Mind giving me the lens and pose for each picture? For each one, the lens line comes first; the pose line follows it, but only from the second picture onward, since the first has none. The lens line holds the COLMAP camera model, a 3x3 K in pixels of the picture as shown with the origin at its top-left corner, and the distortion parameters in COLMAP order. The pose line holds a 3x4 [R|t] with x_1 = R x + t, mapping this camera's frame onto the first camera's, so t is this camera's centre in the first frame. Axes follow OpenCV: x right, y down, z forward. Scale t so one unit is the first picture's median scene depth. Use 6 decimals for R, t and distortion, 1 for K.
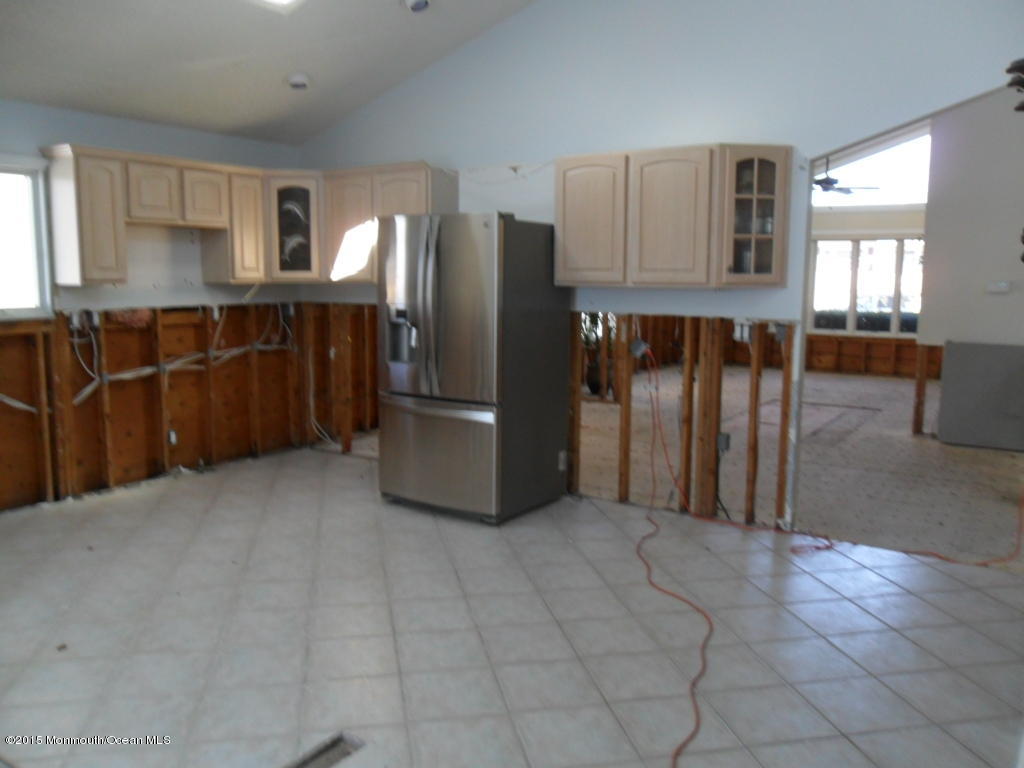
lens RADIAL K [[831.0, 0, 512.0], [0, 831.0, 384.0], [0, 0, 1]] dist [-0.038251, 0.020174]
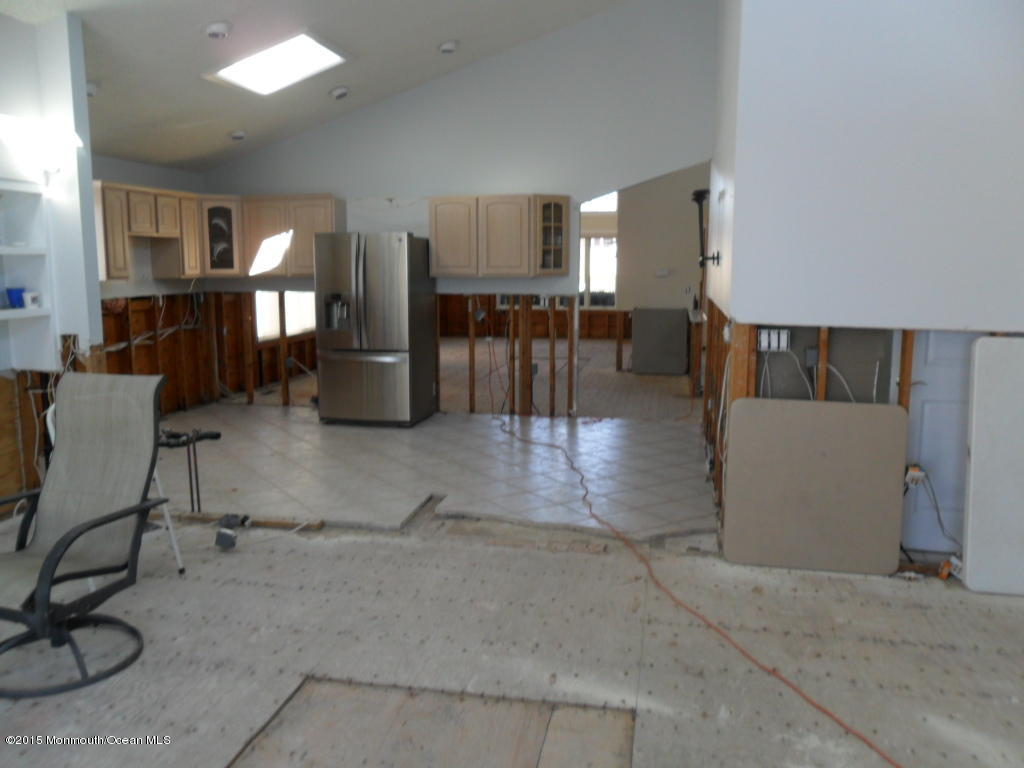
lens RADIAL K [[831.0, 0, 512.0], [0, 831.0, 384.0], [0, 0, 1]] dist [-0.038251, 0.020174]
pose [[0.924227, -0.061922, 0.376790, -0.368595], [0.056418, 0.998078, 0.025638, 0.048259], [-0.377653, -0.002438, 0.925944, -0.470850]]
